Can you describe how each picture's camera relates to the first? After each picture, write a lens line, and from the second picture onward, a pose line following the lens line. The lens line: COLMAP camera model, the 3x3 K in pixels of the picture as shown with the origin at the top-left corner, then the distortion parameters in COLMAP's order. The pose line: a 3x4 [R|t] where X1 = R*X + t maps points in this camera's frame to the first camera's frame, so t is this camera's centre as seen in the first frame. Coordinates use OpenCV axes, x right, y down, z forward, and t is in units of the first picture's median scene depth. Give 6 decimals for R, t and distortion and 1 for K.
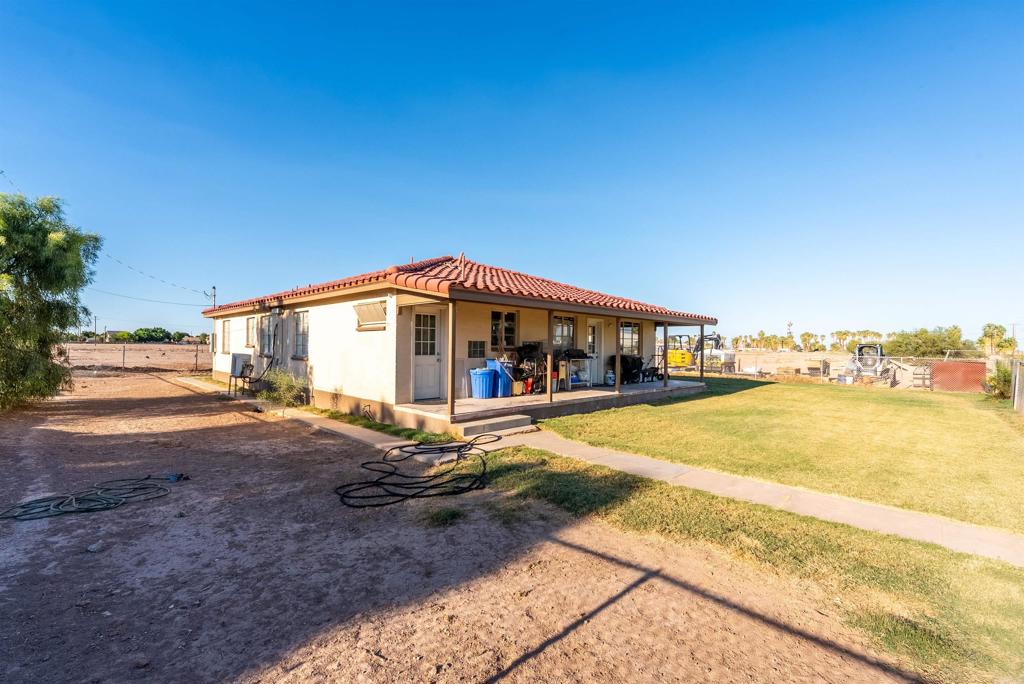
lens RADIAL K [[453.0, 0, 513.1], [0, 453.0, 341.7], [0, 0, 1]] dist [0.000388, 0.001282]
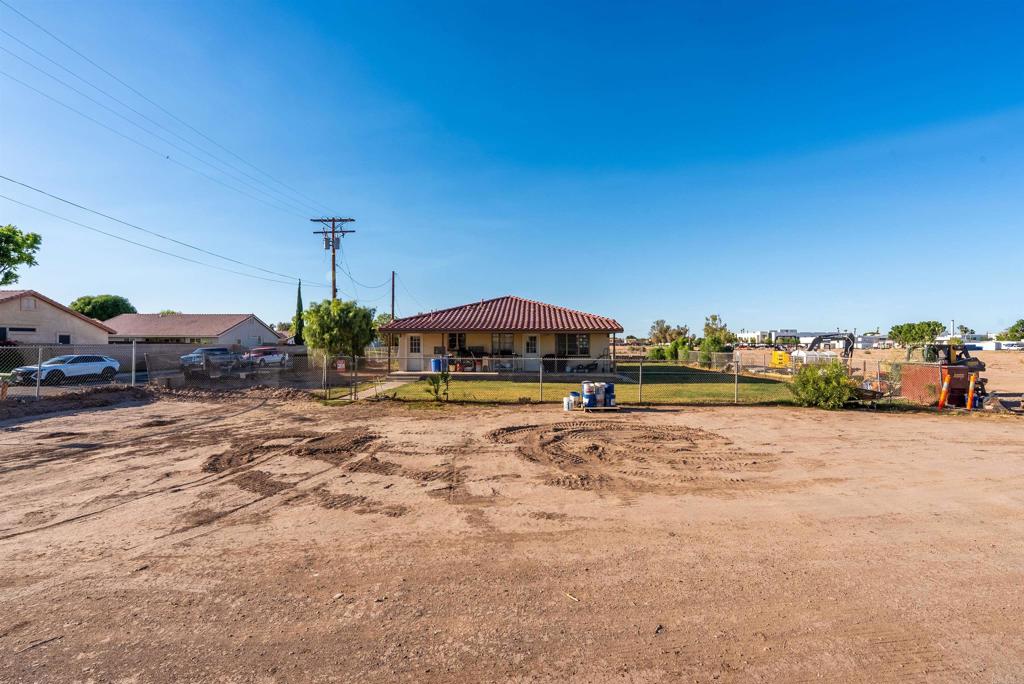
lens RADIAL K [[453.0, 0, 513.2], [0, 453.0, 348.7], [0, 0, 1]] dist [0.000388, 0.001282]
pose [[0.666934, -0.001149, -0.745116, 1.651001], [0.012030, 0.999885, 0.009226, -0.007033], [0.745020, -0.015117, 0.666871, -0.205109]]
